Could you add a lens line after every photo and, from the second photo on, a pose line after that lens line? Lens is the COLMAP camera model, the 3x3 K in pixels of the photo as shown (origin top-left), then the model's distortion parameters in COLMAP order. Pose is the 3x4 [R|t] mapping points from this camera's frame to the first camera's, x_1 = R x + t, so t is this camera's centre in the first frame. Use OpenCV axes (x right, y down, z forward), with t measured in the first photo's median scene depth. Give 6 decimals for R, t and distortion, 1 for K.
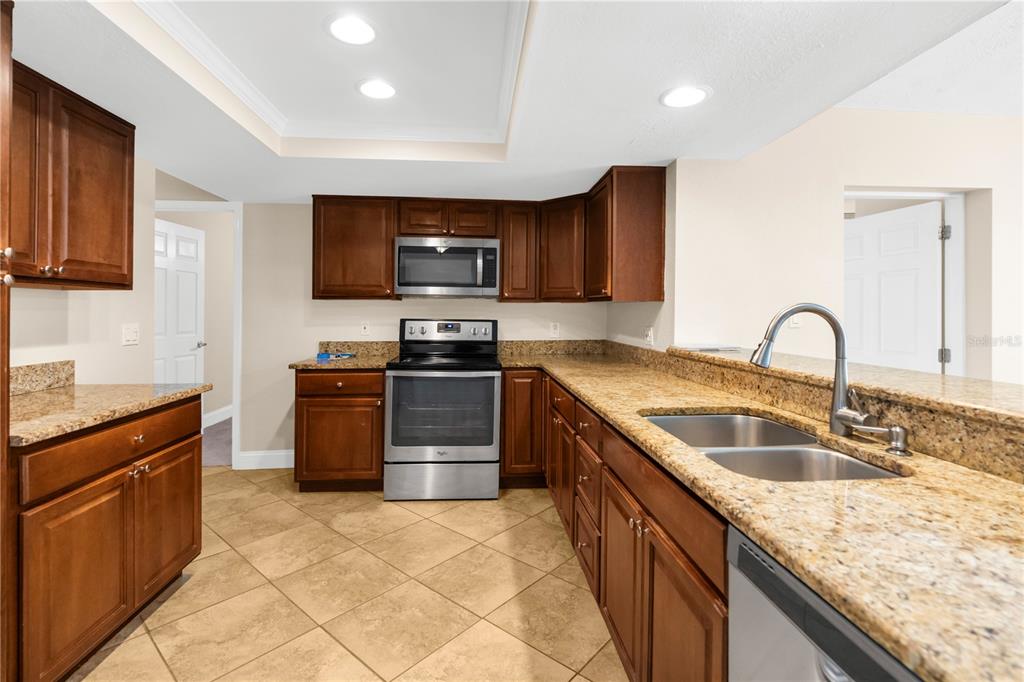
lens RADIAL K [[473.2, 0, 511.7], [0, 473.2, 319.0], [0, 0, 1]] dist [-0.001565, -0.000025]
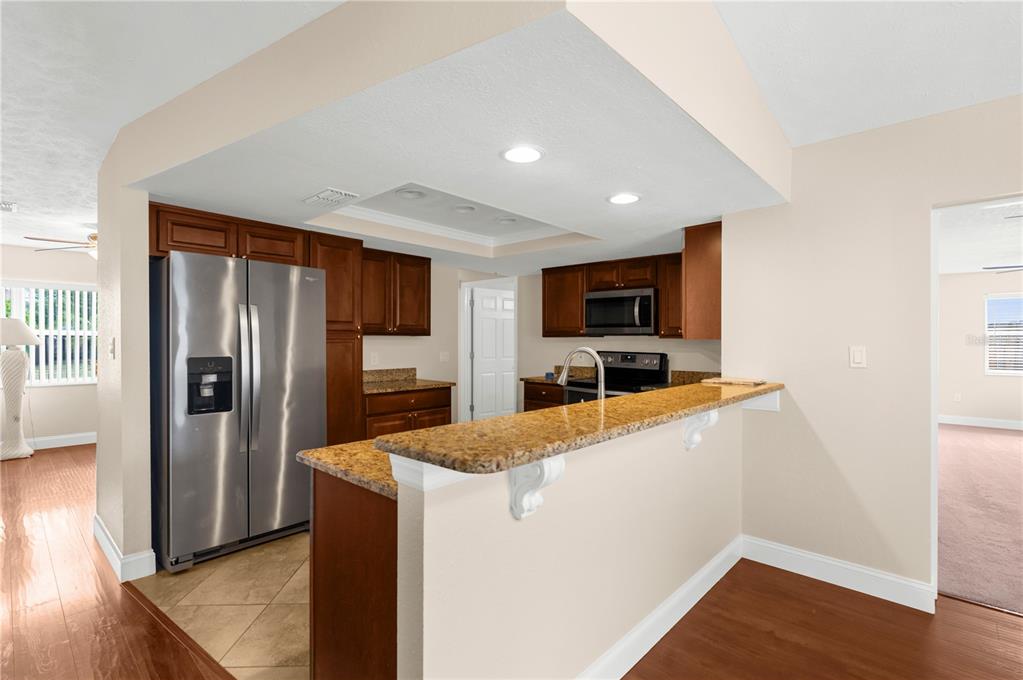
lens RADIAL K [[476.2, 0, 498.7], [0, 476.2, 342.6], [0, 0, 1]] dist [0.000256, 0.000079]
pose [[0.671727, 0.005987, -0.740775, 0.685399], [-0.013060, 0.999908, -0.003761, -0.017892], [0.740684, 0.012201, 0.671743, -0.143874]]
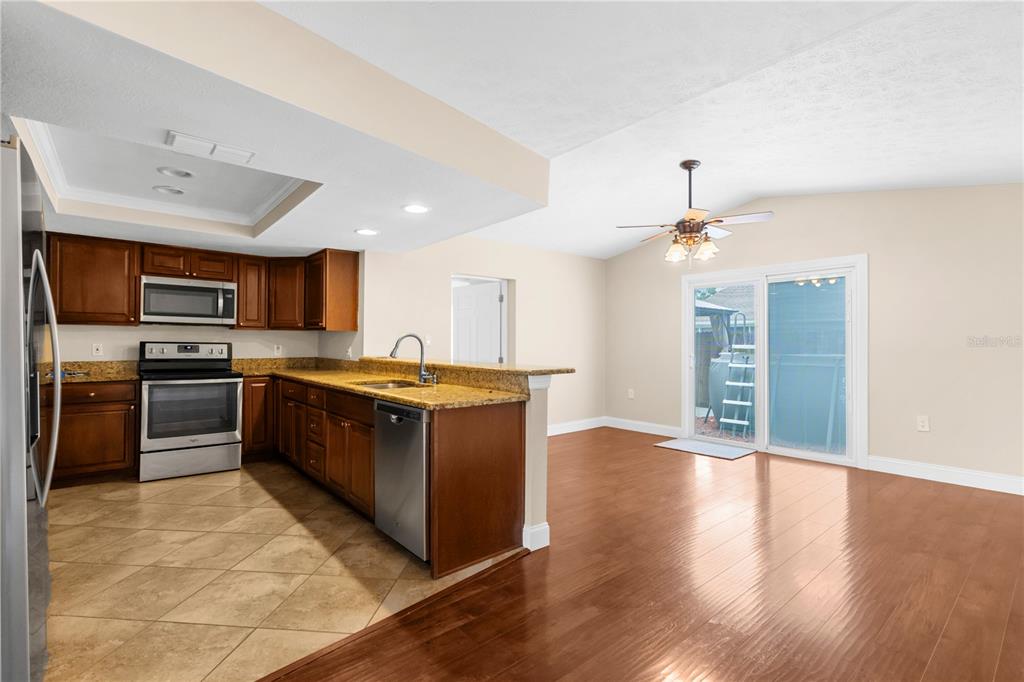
lens RADIAL K [[469.8, 0, 512.0], [0, 469.8, 341.0], [0, 0, 1]] dist [-0.000790, -0.000002]
pose [[0.812750, 0.004445, 0.582595, -0.186703], [0.002972, 0.999926, -0.011775, 0.017512], [-0.582604, 0.011302, 0.812677, -0.614245]]
